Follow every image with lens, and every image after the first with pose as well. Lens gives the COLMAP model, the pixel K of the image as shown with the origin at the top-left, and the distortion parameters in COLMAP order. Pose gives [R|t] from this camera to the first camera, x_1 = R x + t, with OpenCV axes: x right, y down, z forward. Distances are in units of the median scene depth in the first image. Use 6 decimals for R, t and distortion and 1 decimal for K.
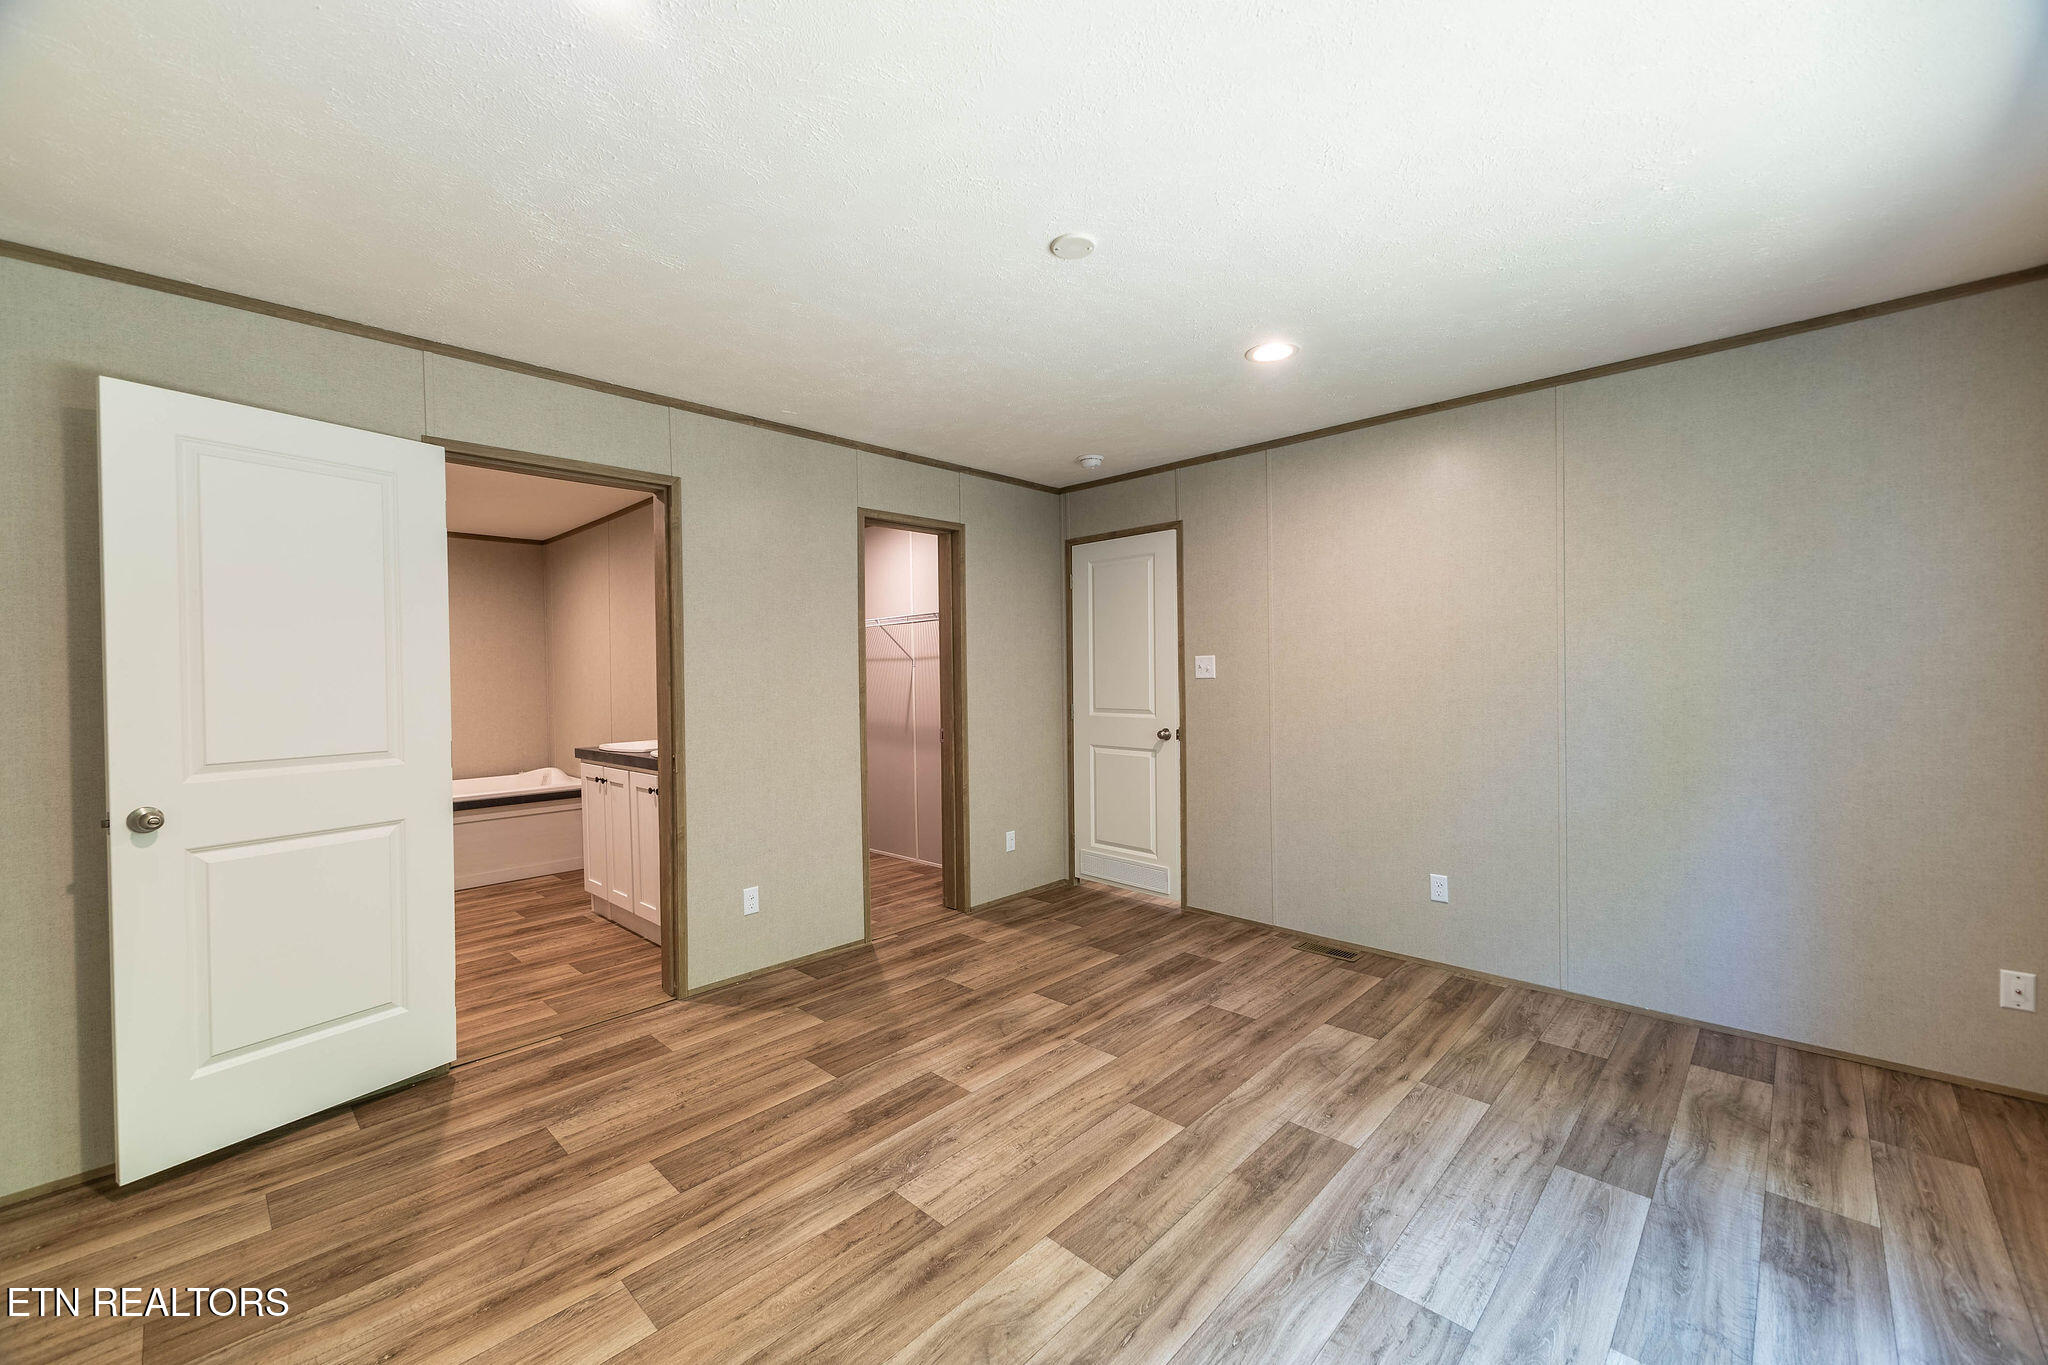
lens RADIAL K [[801.2, 0, 1024.0], [0, 801.2, 682.5], [0, 0, 1]] dist [0.005370, -0.000142]
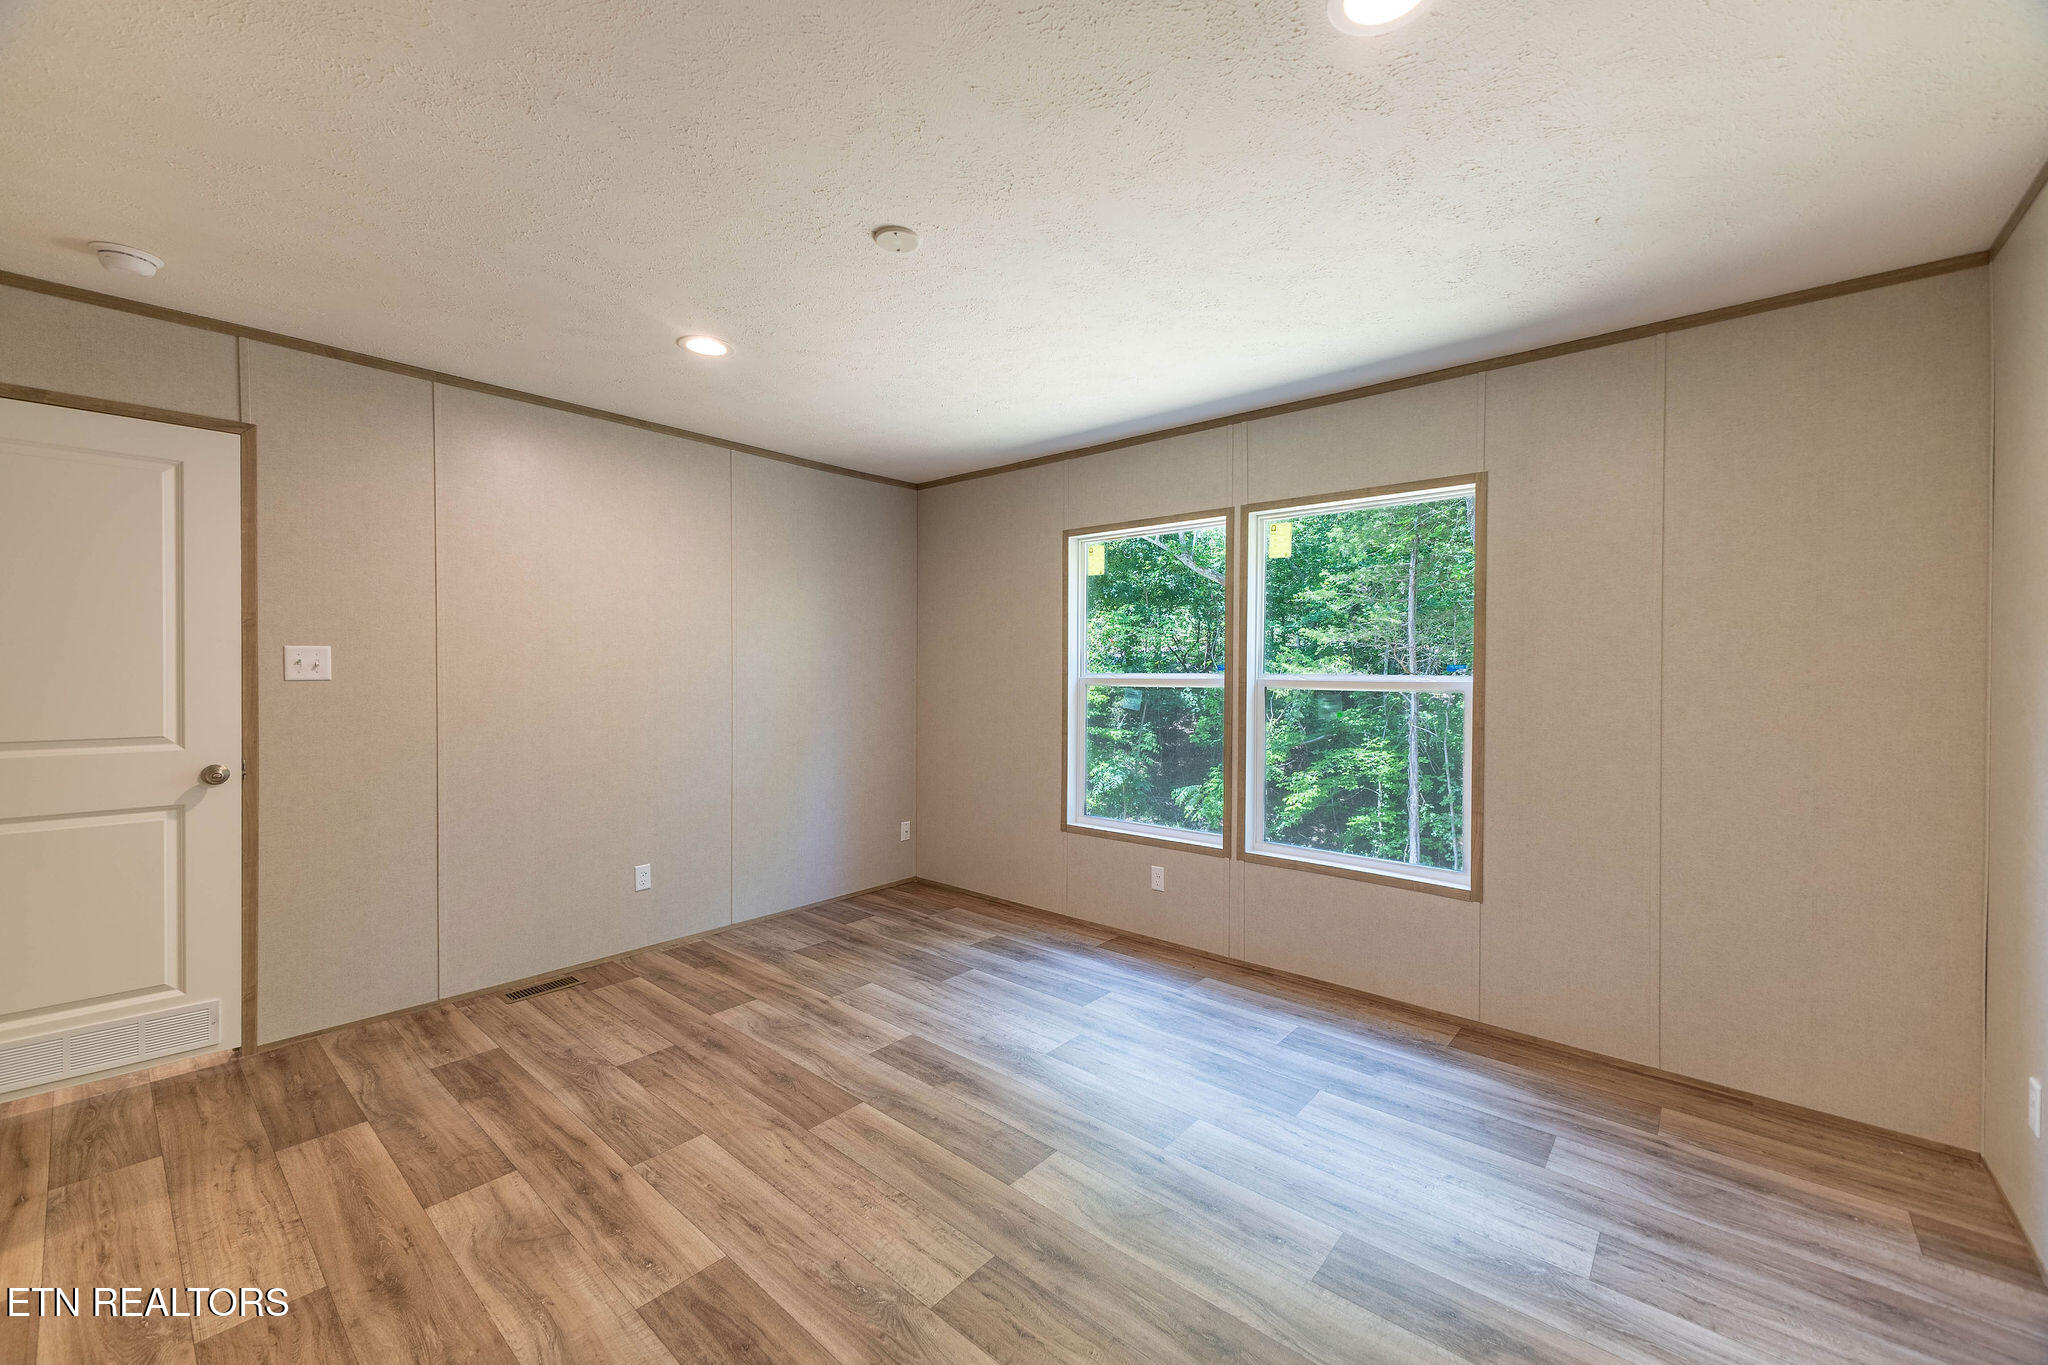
lens RADIAL K [[808.2, 0, 1023.6], [0, 808.2, 670.6], [0, 0, 1]] dist [0.007873, -0.000172]
pose [[-0.051209, 0.010604, 0.998632, -0.934817], [0.008732, 0.999910, -0.010170, -0.001354], [-0.998650, 0.008199, -0.051297, 0.888783]]
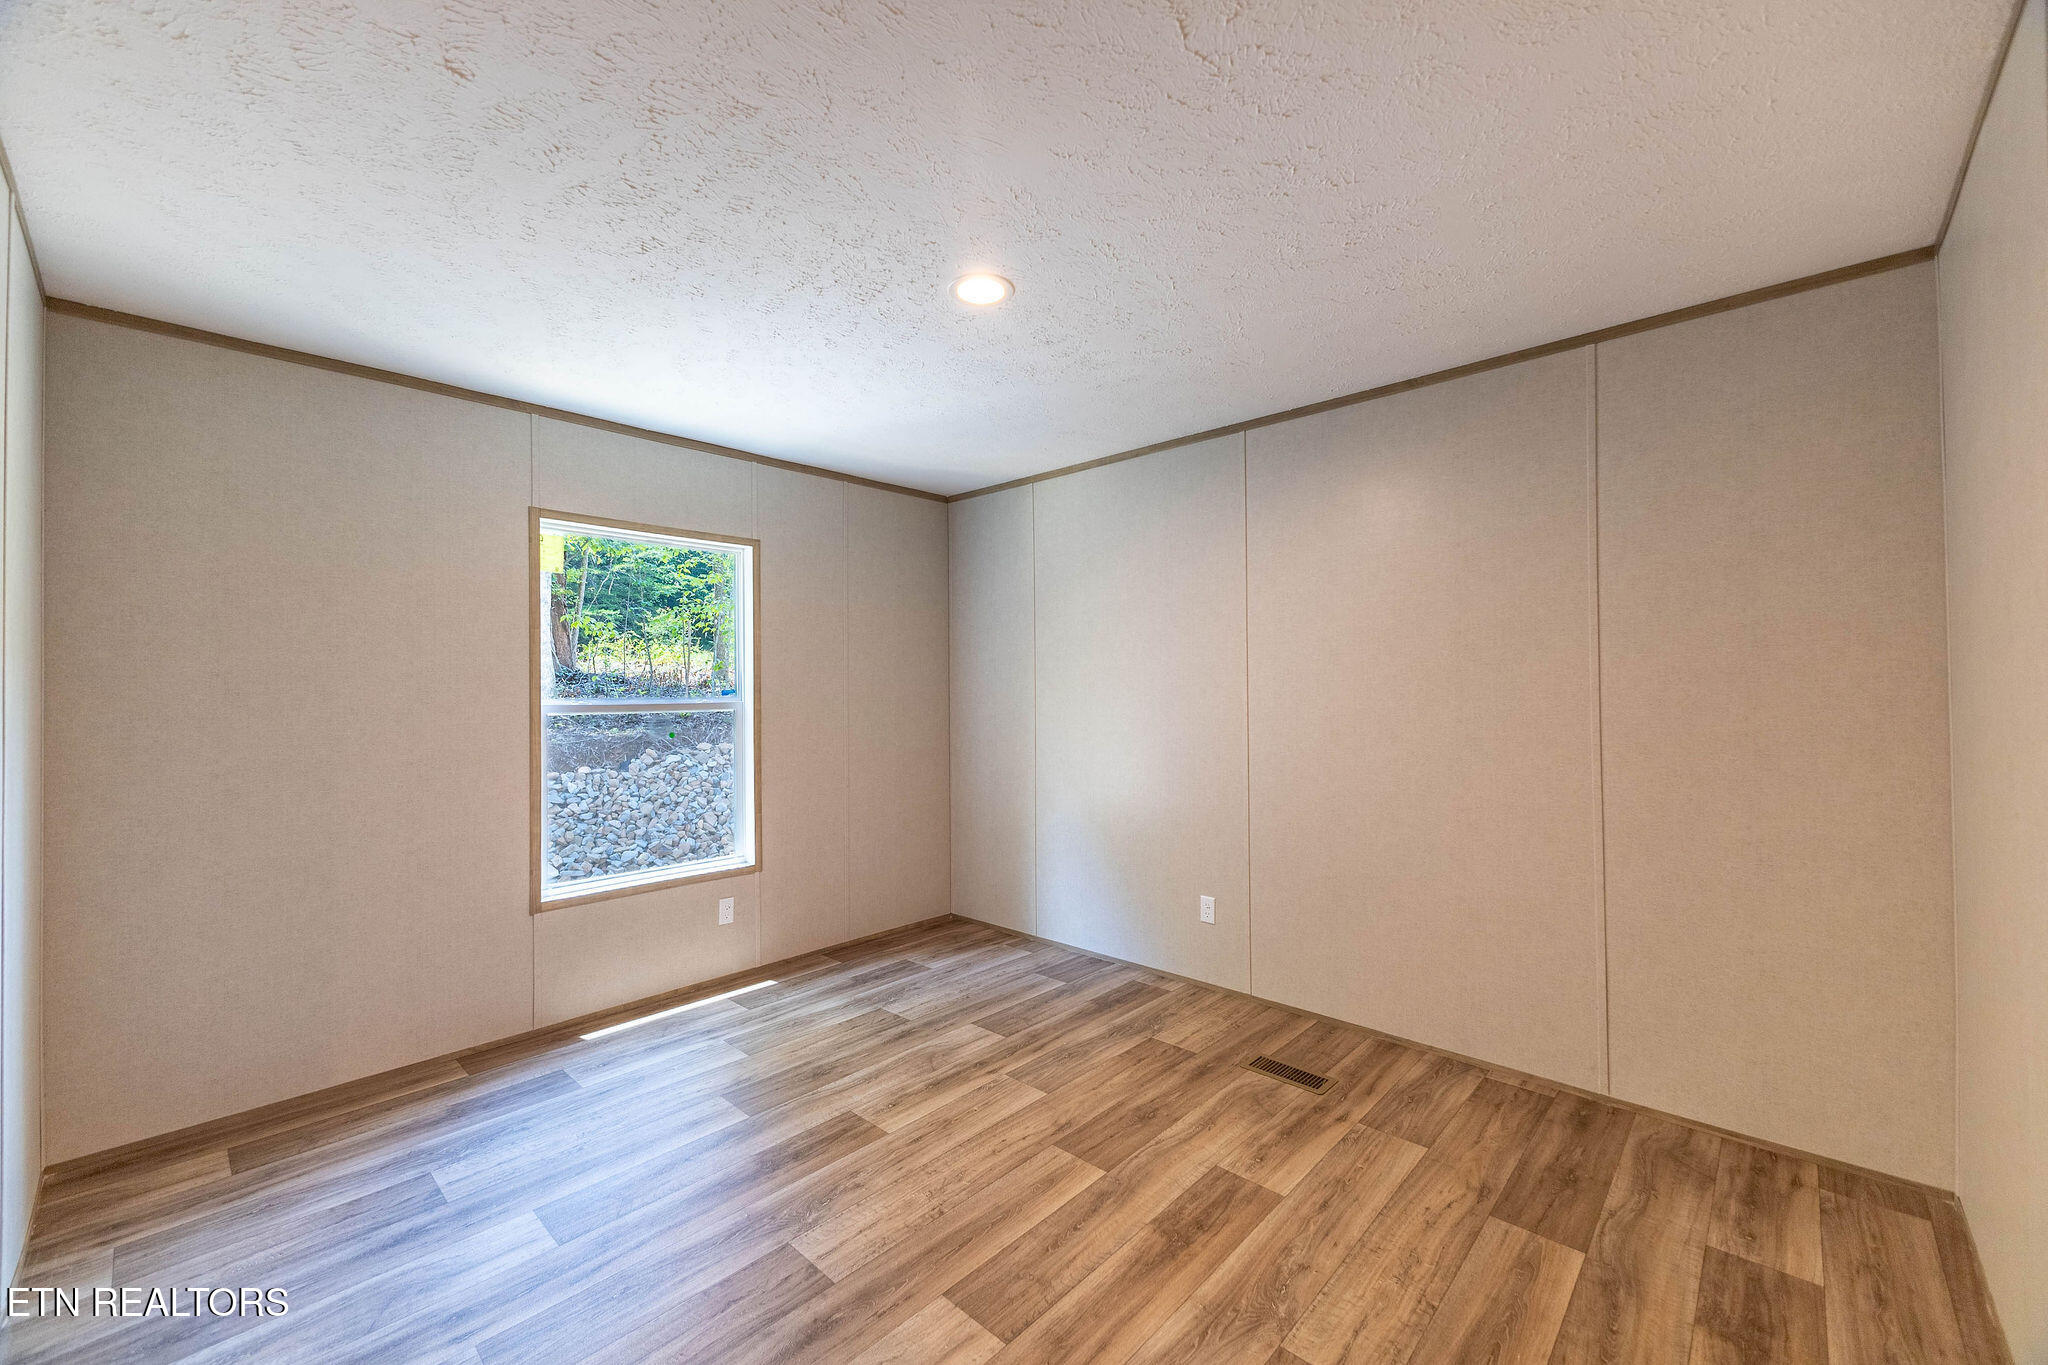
lens RADIAL K [[798.4, 0, 1024.0], [0, 798.4, 753.3], [0, 0, 1]] dist [0.008406, -0.000517]
pose [[0.999906, 0.006904, 0.011873, 0.093255], [-0.007667, 0.997824, 0.065486, -0.002228], [-0.011395, -0.065571, 0.997783, 0.093222]]
